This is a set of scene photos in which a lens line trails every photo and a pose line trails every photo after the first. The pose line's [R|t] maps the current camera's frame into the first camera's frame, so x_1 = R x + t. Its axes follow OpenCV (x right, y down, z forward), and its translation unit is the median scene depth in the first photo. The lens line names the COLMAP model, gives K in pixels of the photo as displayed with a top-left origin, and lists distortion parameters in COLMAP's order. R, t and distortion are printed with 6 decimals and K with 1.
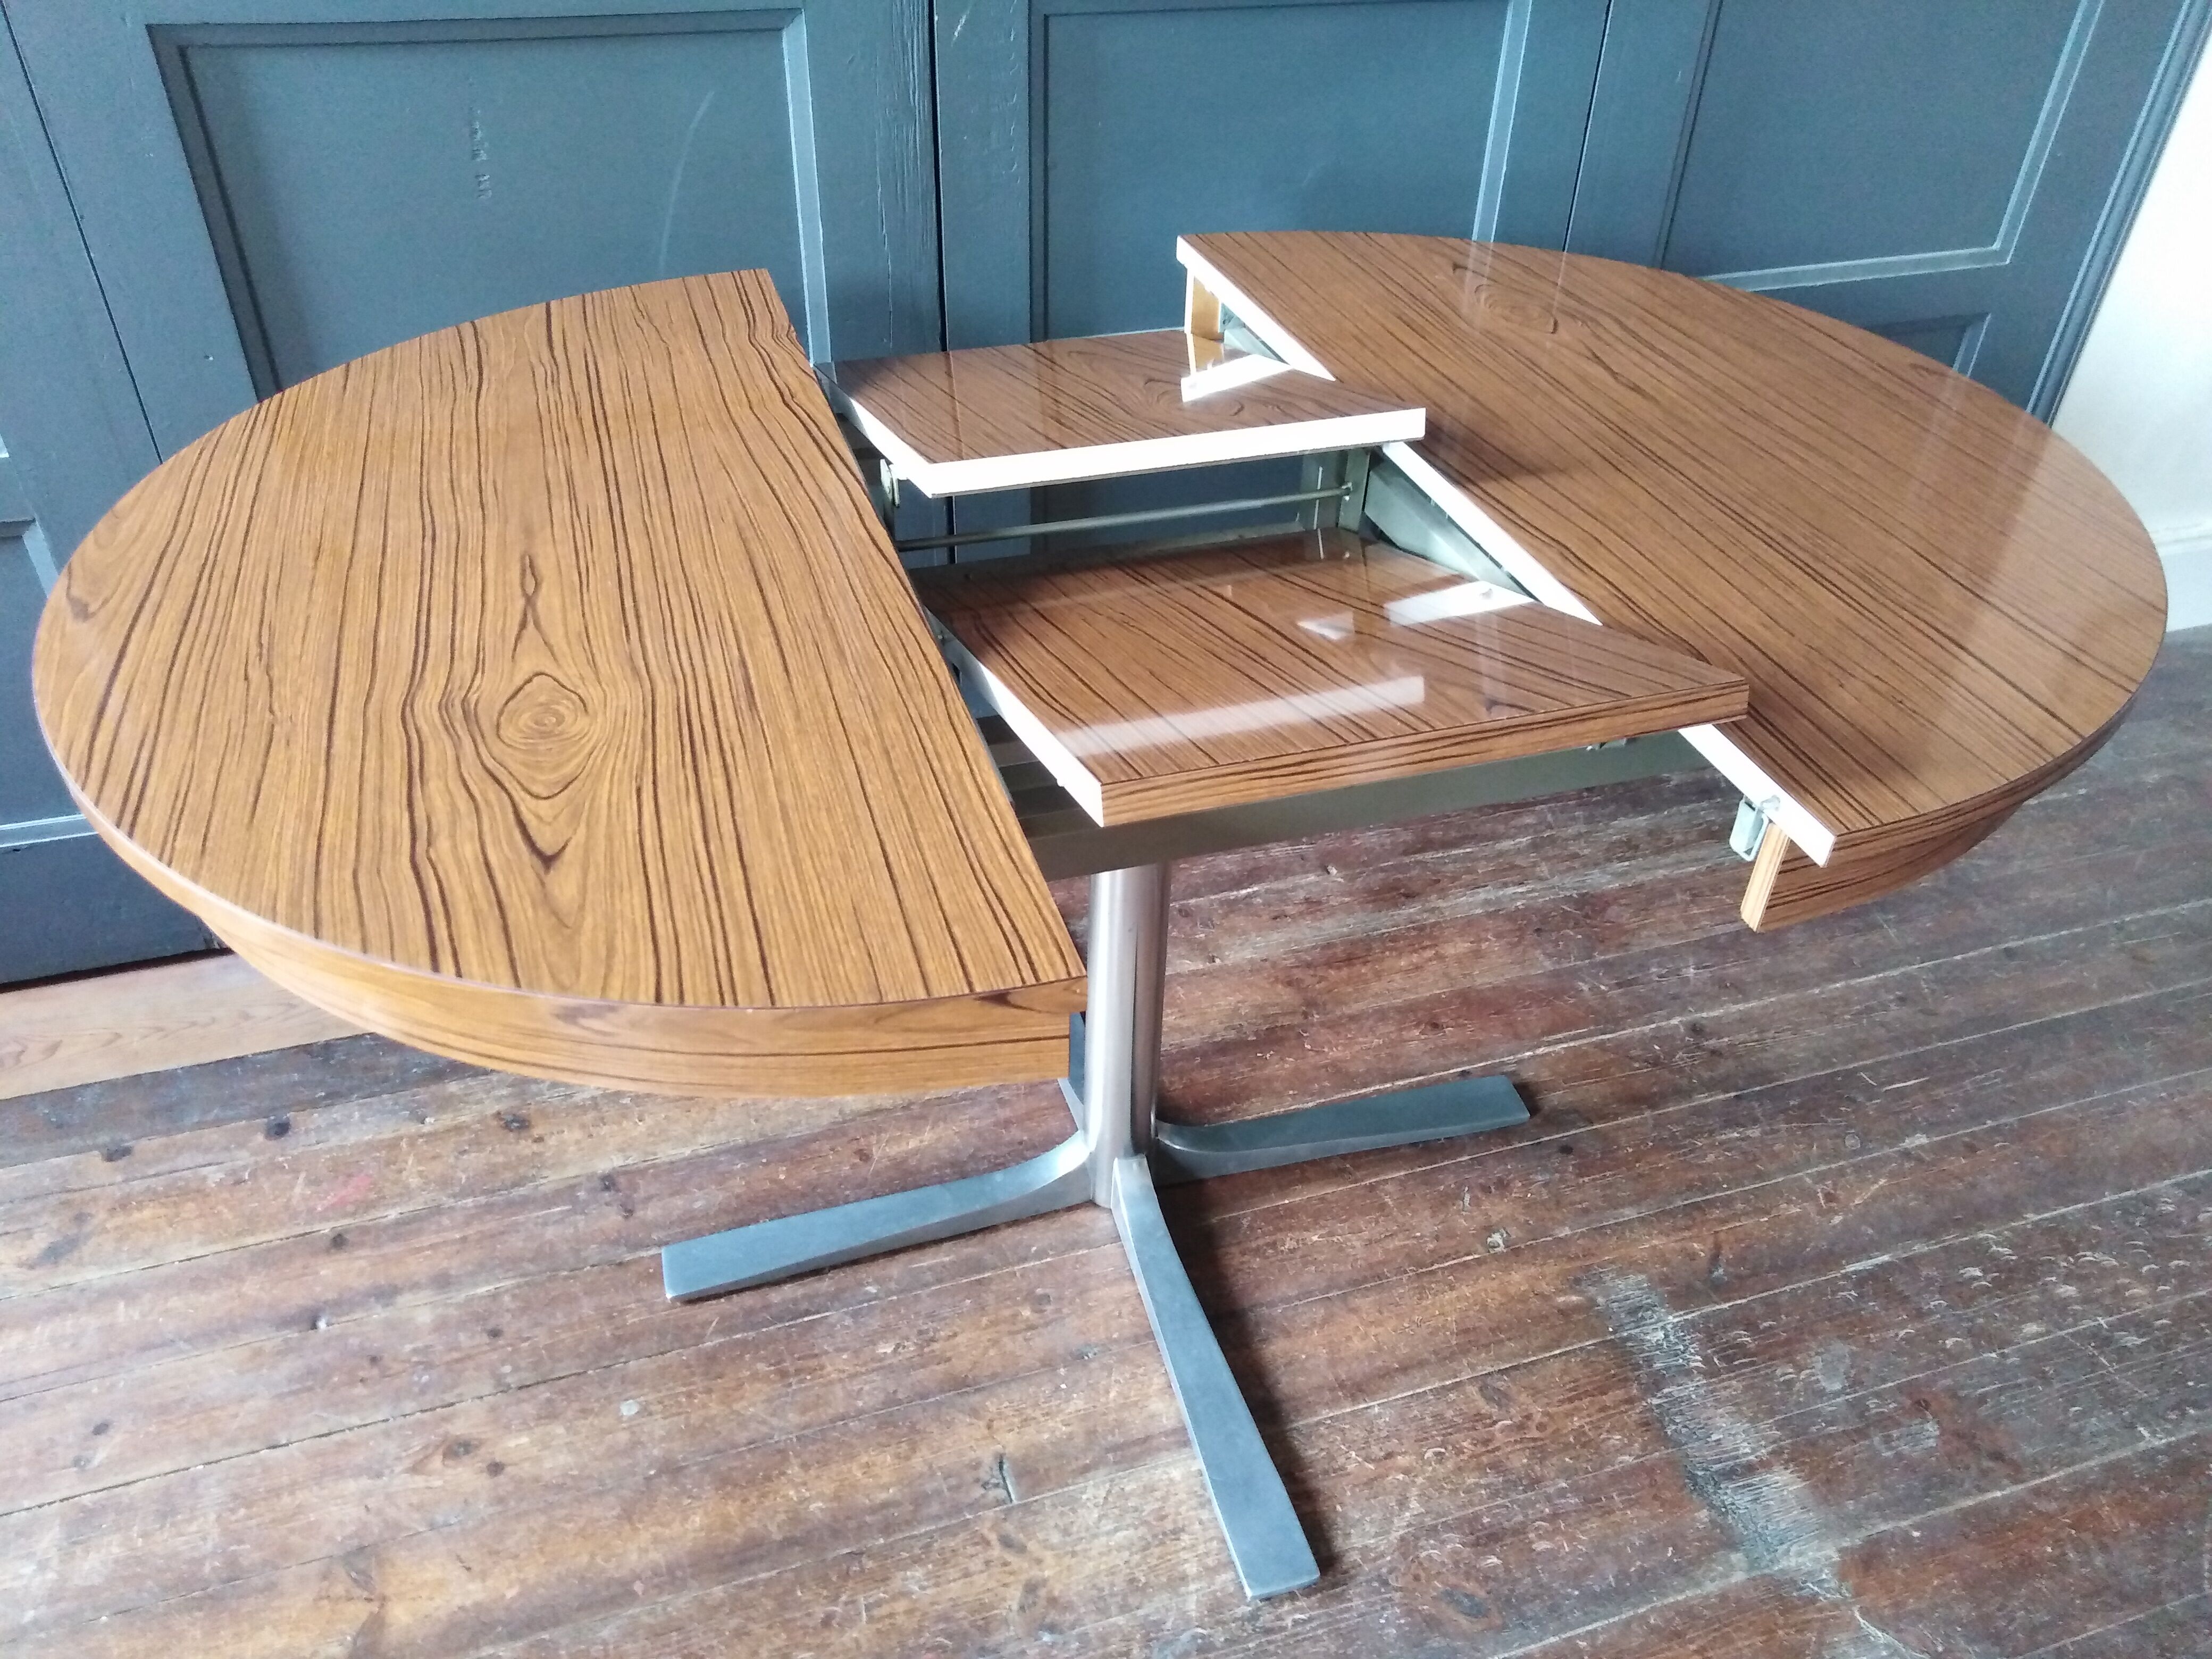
lens RADIAL K [[1644.3, 0, 1102.8], [0, 1644.3, 832.9], [0, 0, 1]] dist [0.029464, -0.030429]
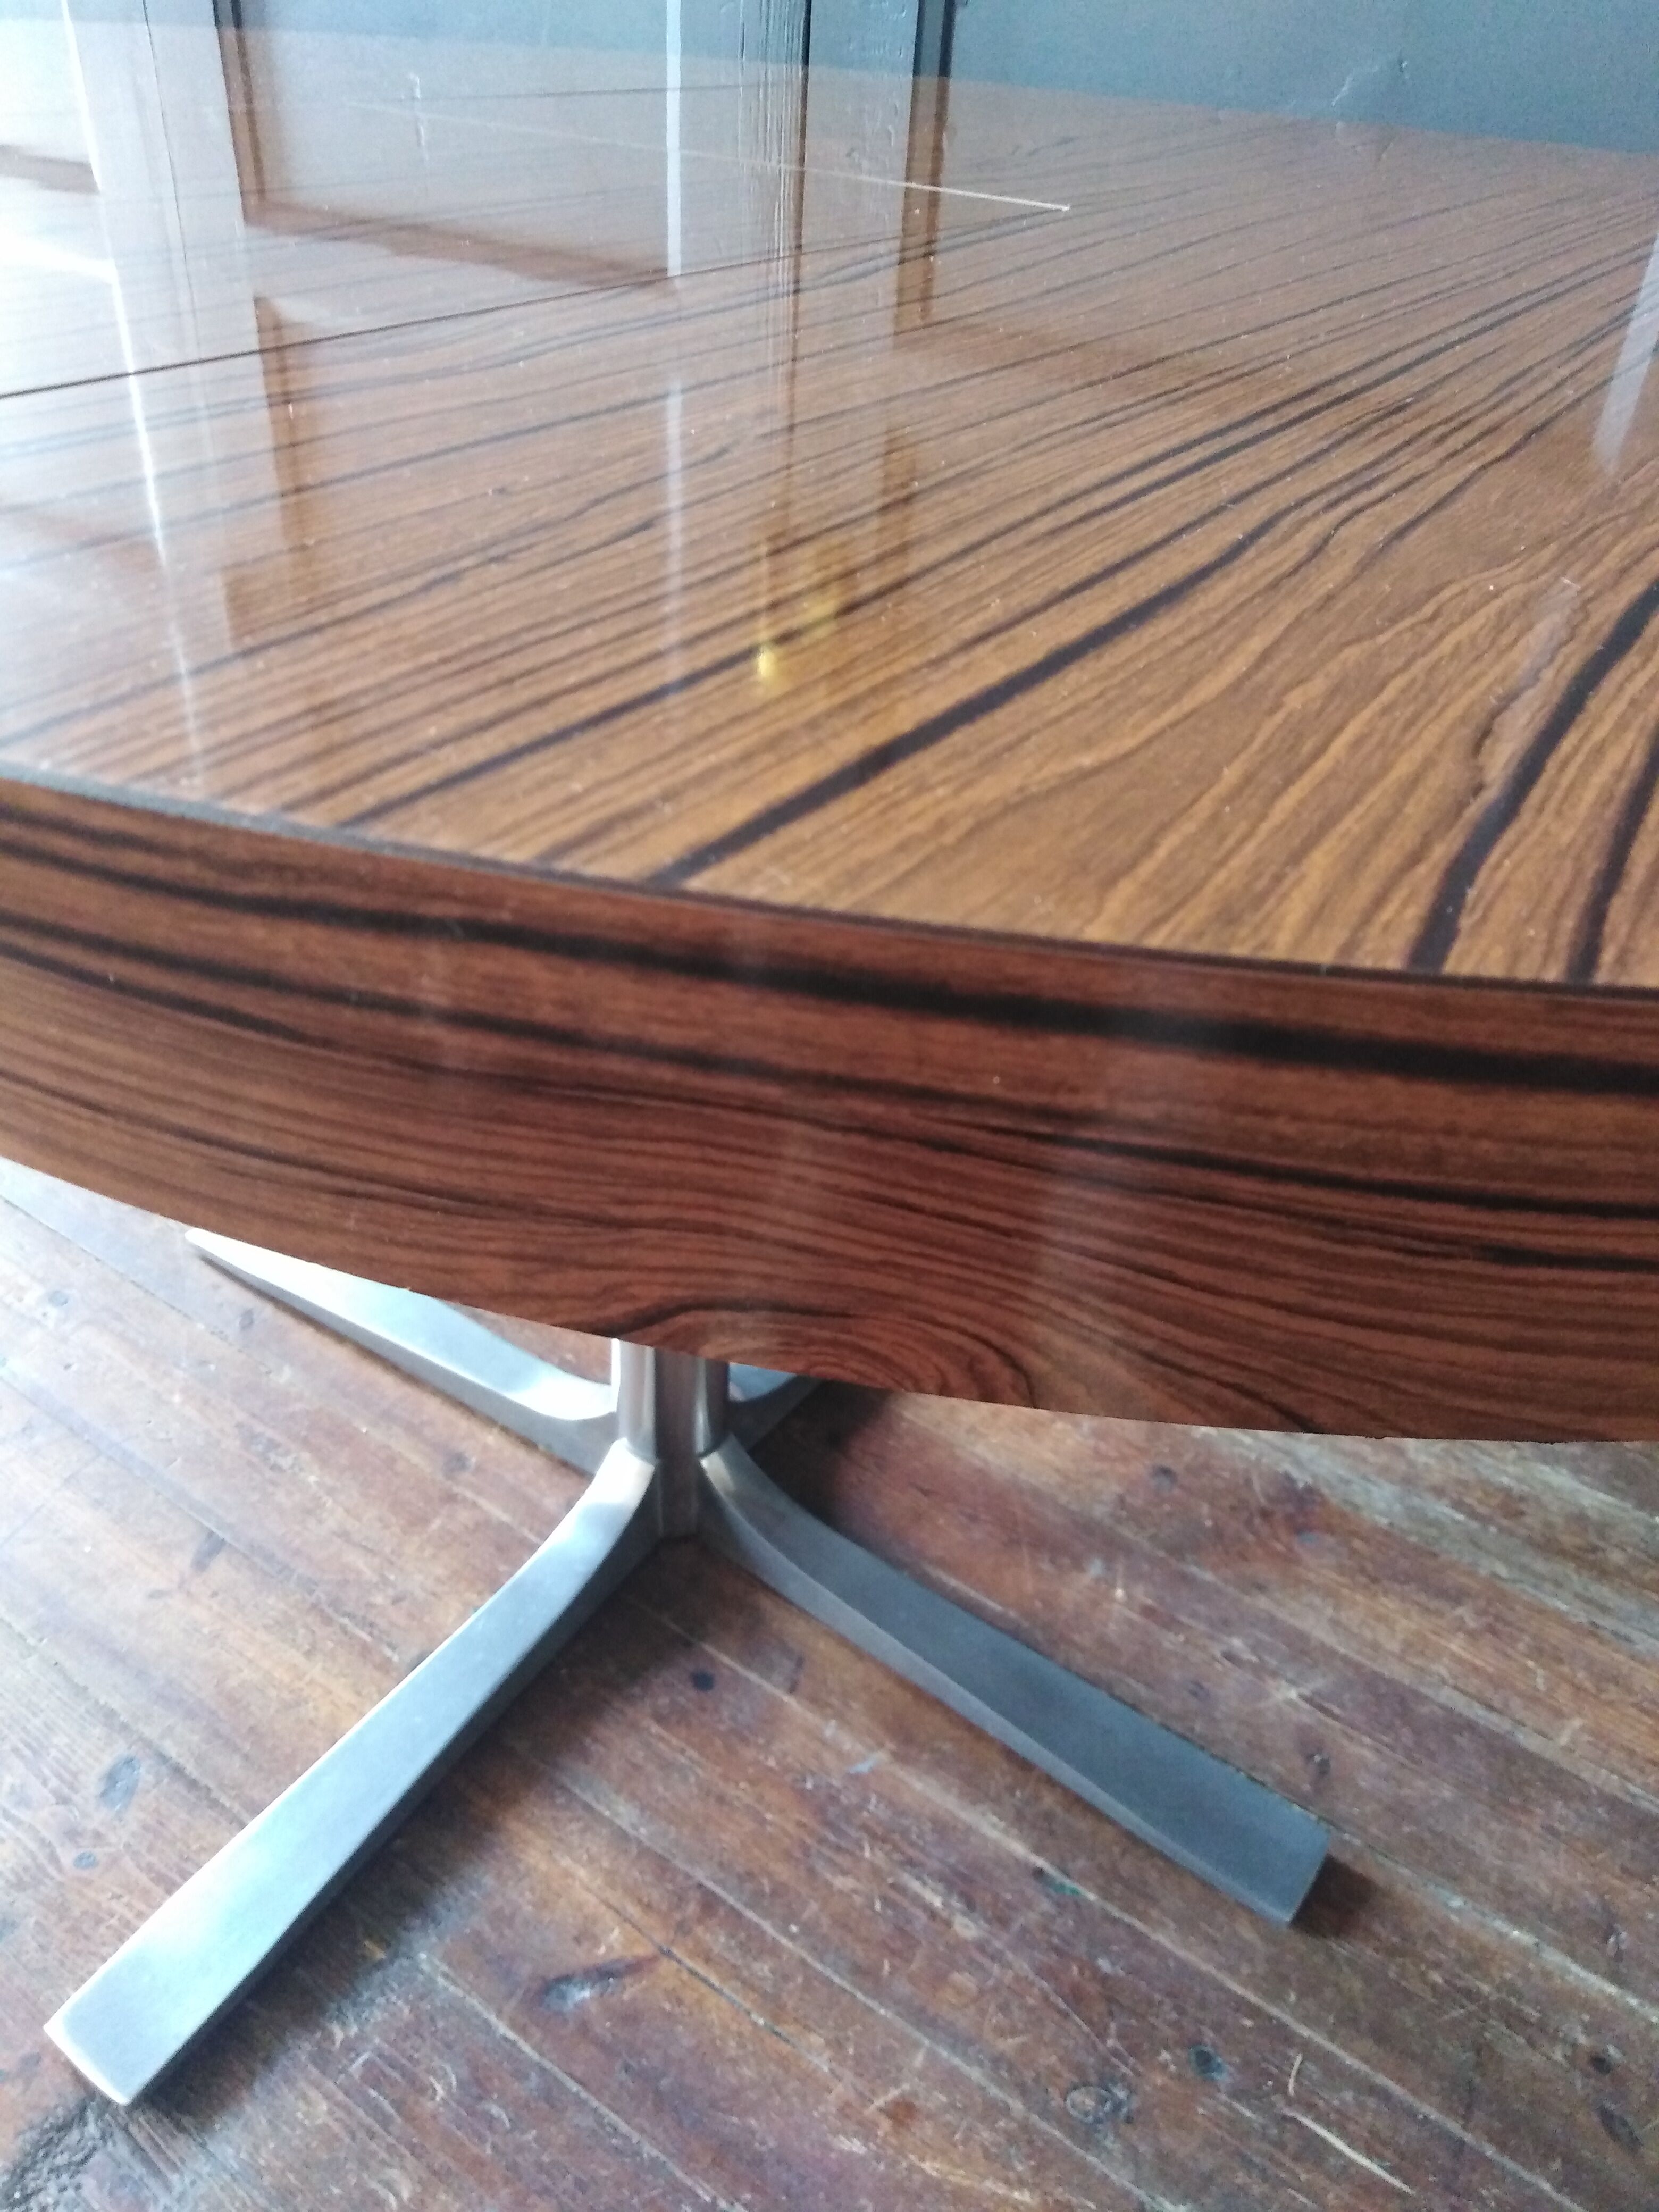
lens RADIAL K [[1667.5, 0, 825.7], [0, 1667.5, 1102.6], [0, 0, 1]] dist [-0.001480, 0.005762]
pose [[0.612124, 0.467895, -0.637478, 0.652902], [-0.508855, 0.850142, 0.135369, -0.087533], [0.605285, 0.241521, 0.758484, 0.606551]]
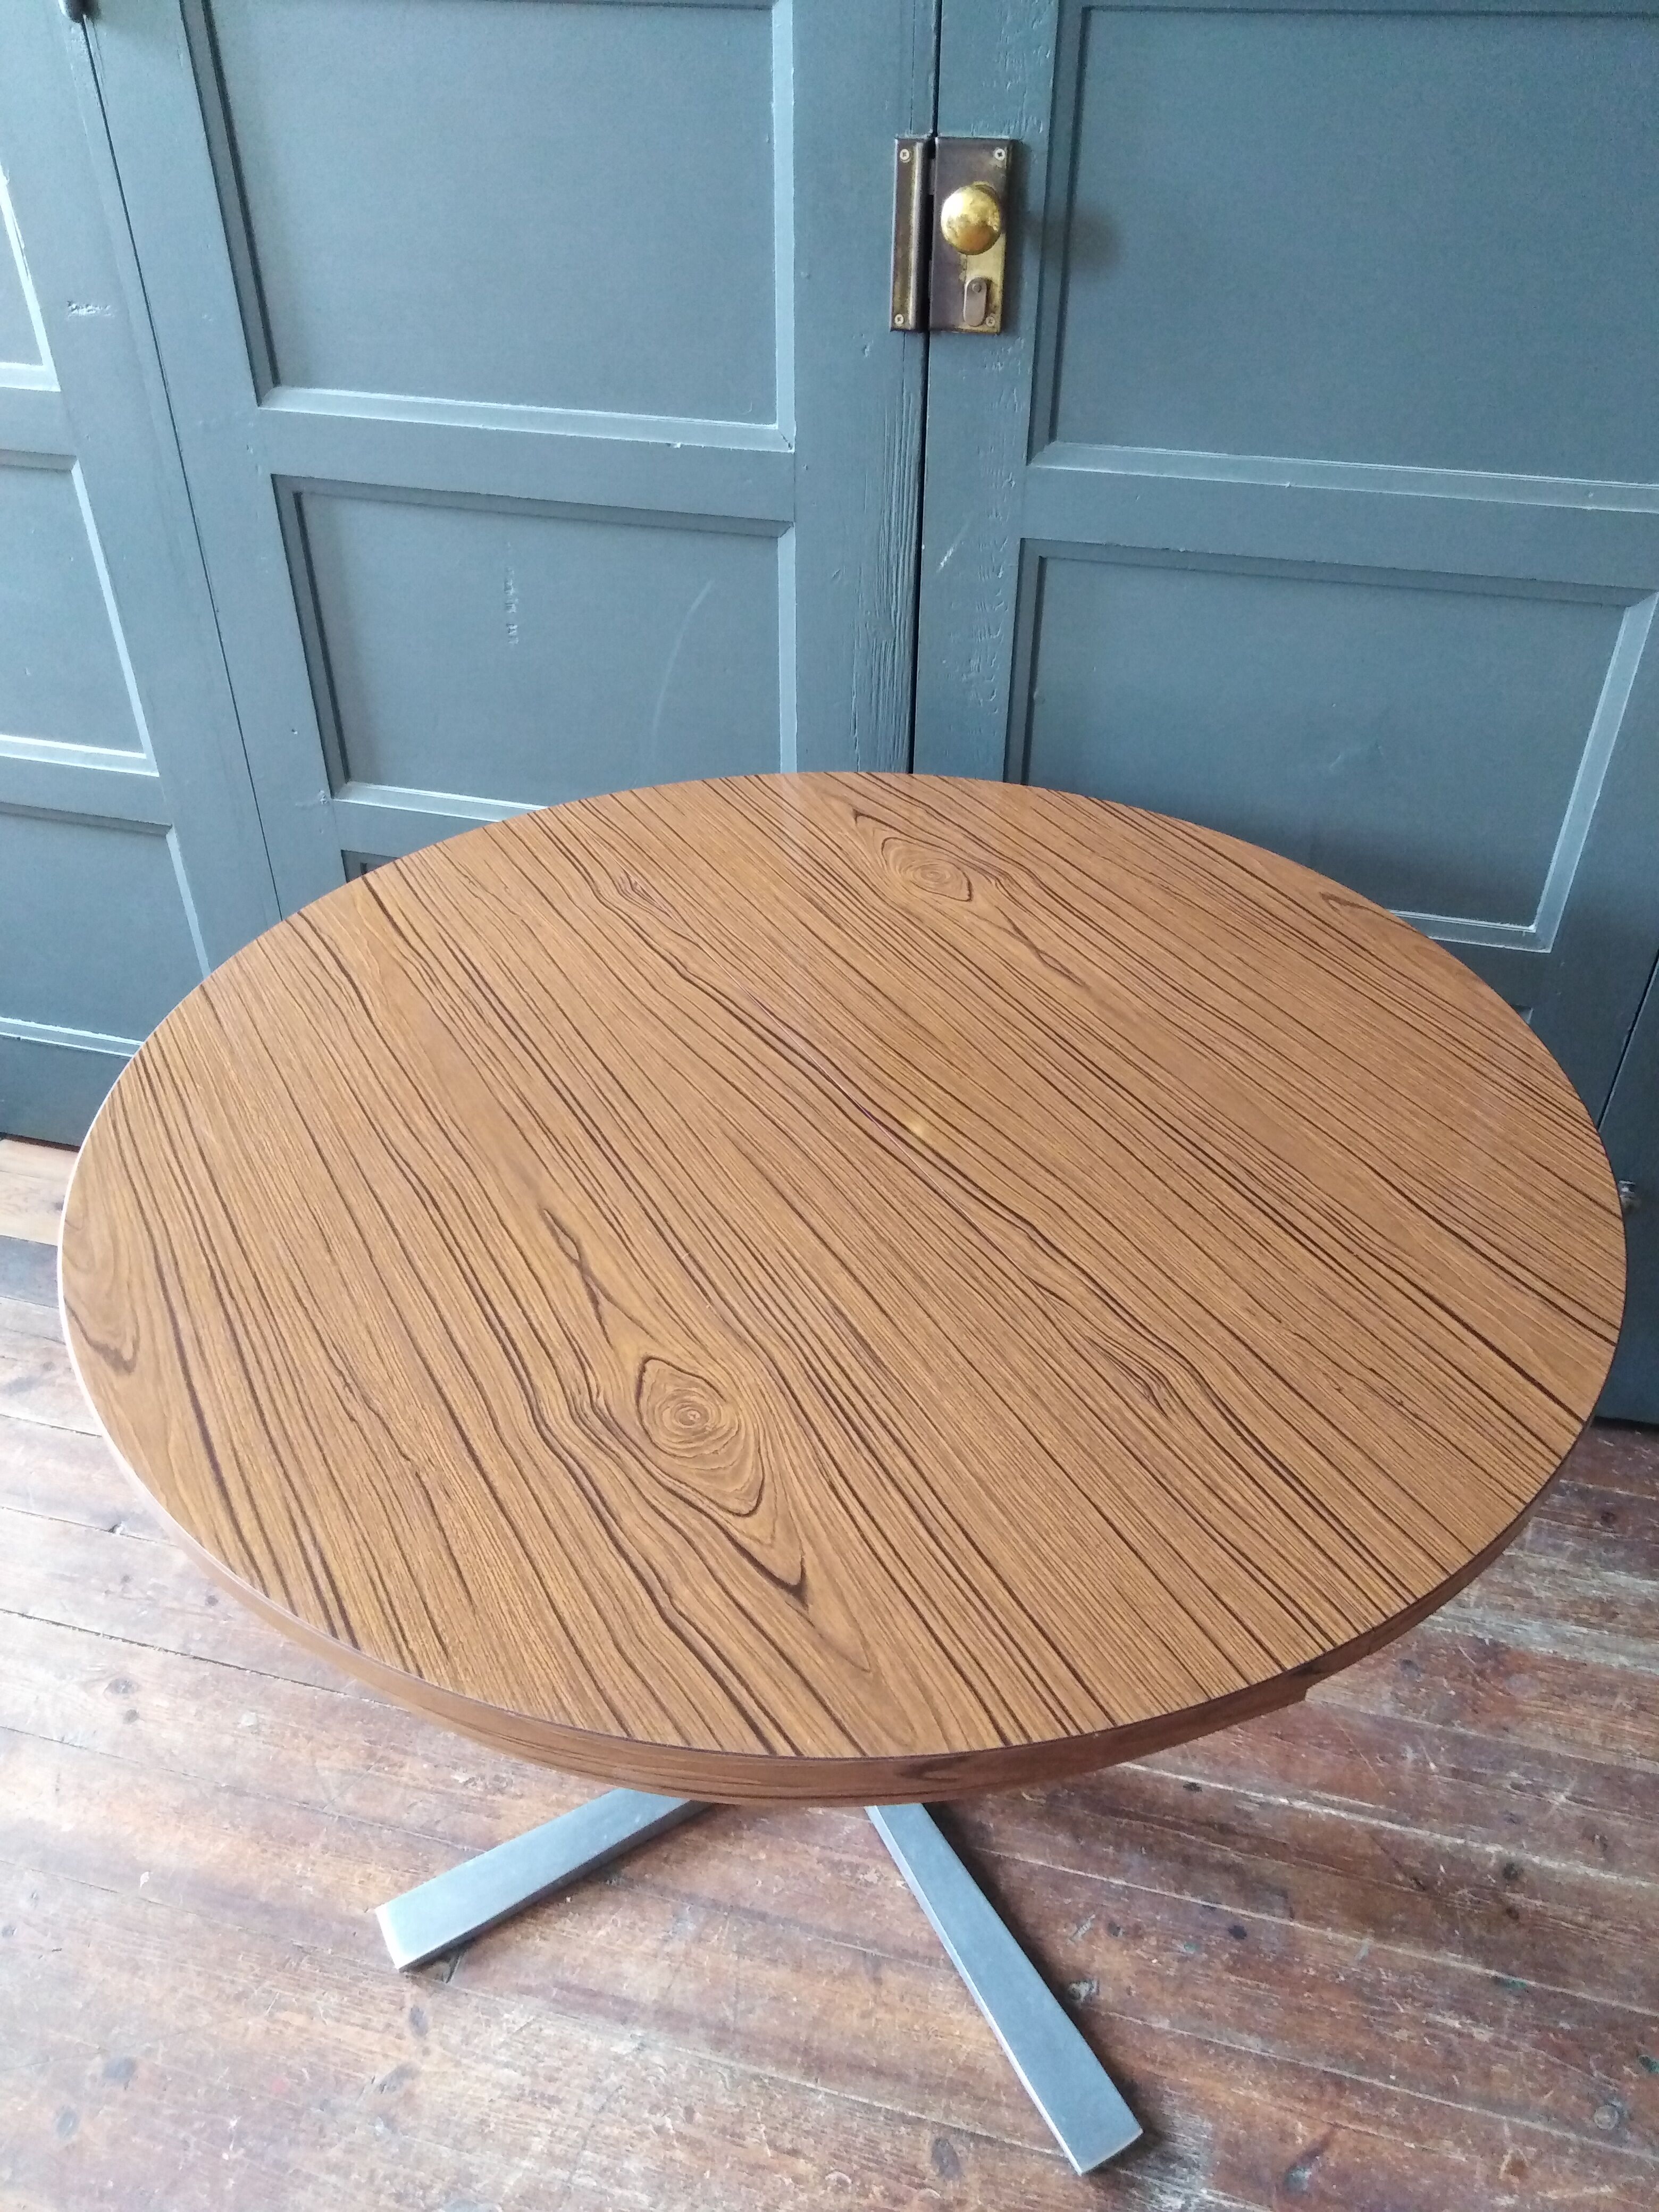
lens RADIAL K [[1658.1, 0, 828.9], [0, 1658.1, 1098.8], [0, 0, 1]] dist [-0.003318, 0.008757]
pose [[0.846212, 0.300593, -0.439964, 0.392395], [-0.306769, 0.949954, 0.058999, -0.225909], [0.435680, 0.085042, 0.896075, 0.121022]]
